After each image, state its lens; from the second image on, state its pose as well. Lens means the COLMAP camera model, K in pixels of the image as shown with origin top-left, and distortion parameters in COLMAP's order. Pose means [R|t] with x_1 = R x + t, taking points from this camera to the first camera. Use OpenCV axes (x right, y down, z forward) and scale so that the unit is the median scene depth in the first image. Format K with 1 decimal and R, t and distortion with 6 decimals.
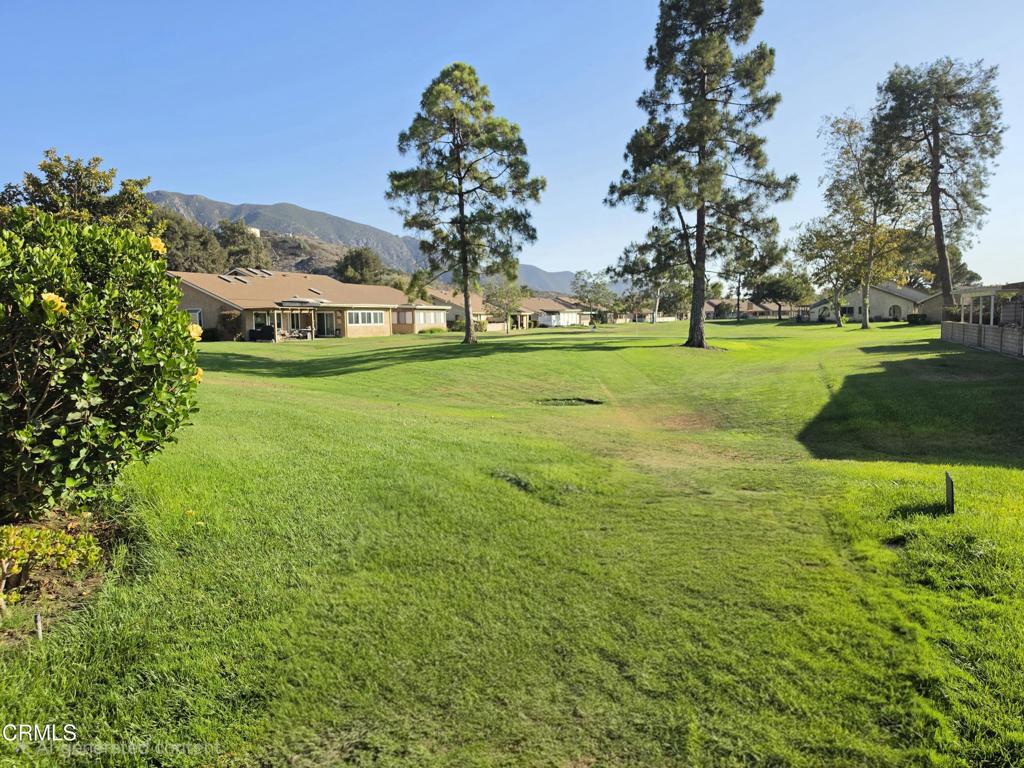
lens RADIAL K [[772.3, 0, 512.0], [0, 772.3, 384.0], [0, 0, 1]] dist [0.114299, -0.170761]
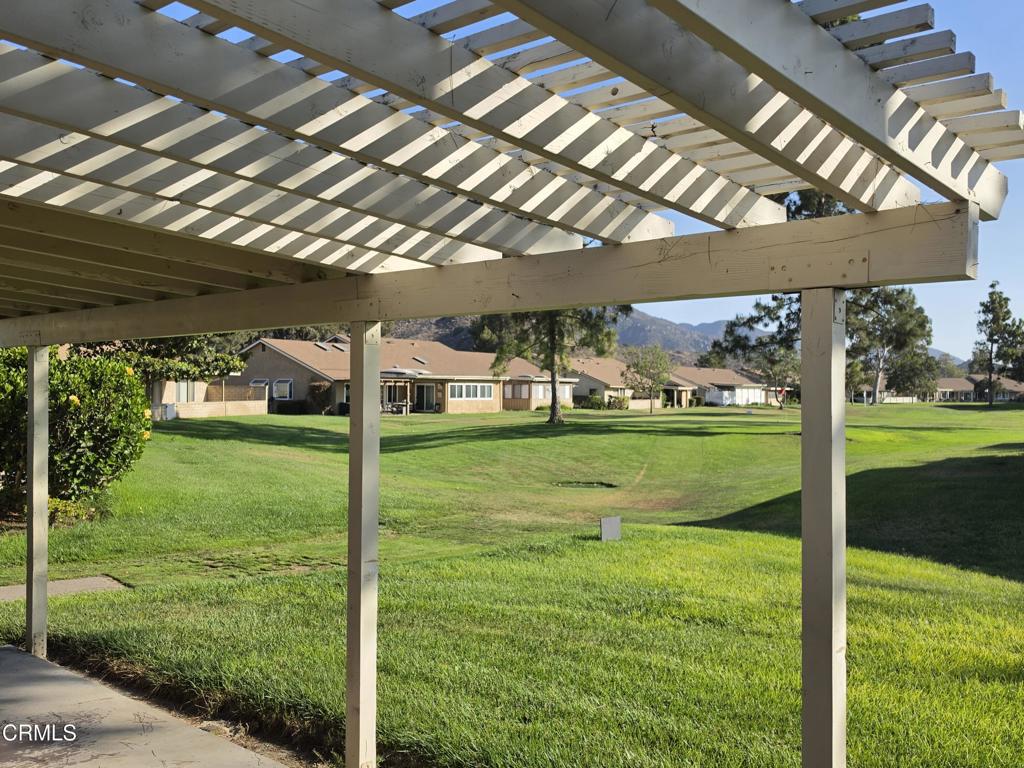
lens RADIAL K [[1032.3, 0, 512.0], [0, 1032.3, 384.0], [0, 0, 1]] dist [0.098604, -0.015196]
pose [[0.978570, 0.020498, -0.204890, 0.141746], [-0.038791, 0.995568, -0.085667, 0.006874], [0.202226, 0.091779, 0.975029, -0.189793]]
